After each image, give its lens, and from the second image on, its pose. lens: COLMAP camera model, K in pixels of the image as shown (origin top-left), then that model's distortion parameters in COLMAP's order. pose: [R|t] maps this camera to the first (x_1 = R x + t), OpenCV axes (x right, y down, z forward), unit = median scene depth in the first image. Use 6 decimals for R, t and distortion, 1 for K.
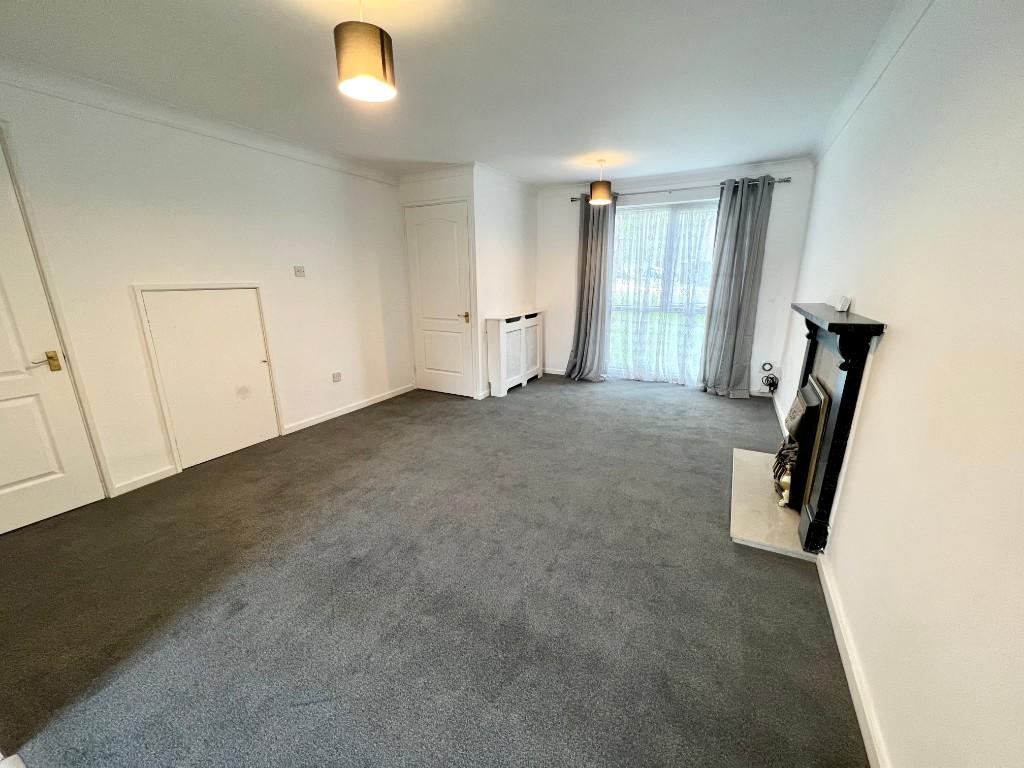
lens RADIAL K [[410.4, 0, 509.0], [0, 410.4, 384.0], [0, 0, 1]] dist [0.000494, -0.000041]
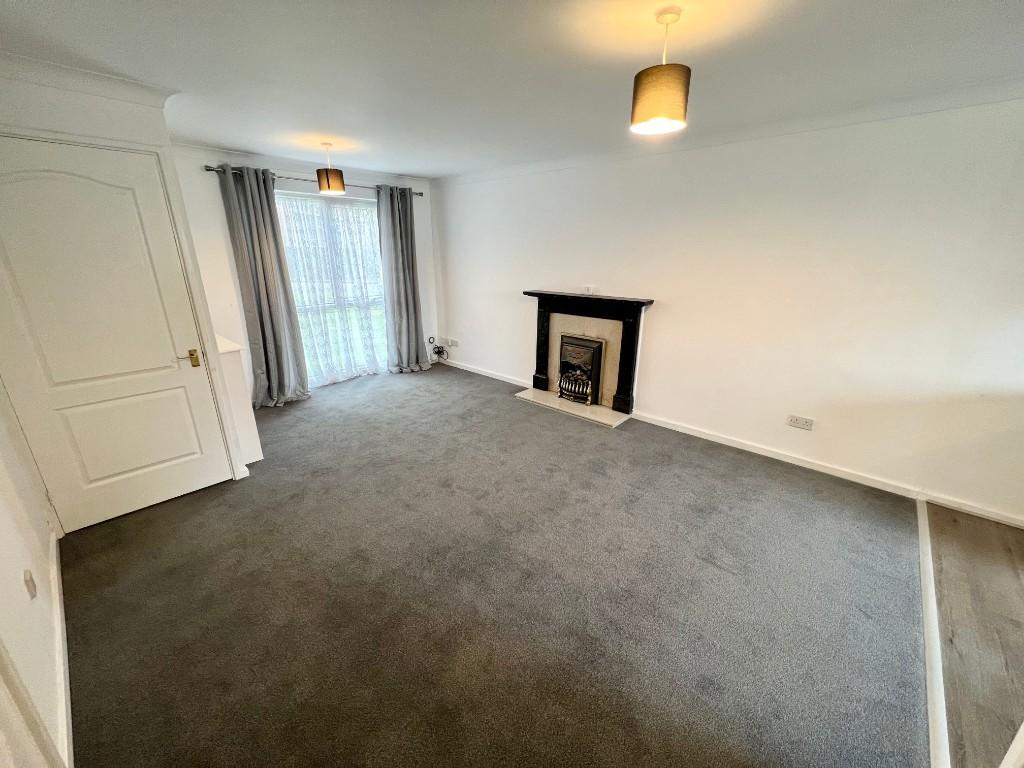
lens RADIAL K [[410.4, 0, 514.4], [0, 410.4, 383.5], [0, 0, 1]] dist [0.000494, -0.000041]
pose [[0.241298, -0.293261, 0.925080, -0.535662], [0.245264, 0.940730, 0.234247, -0.150552], [-0.938947, 0.170366, 0.298923, 0.392007]]
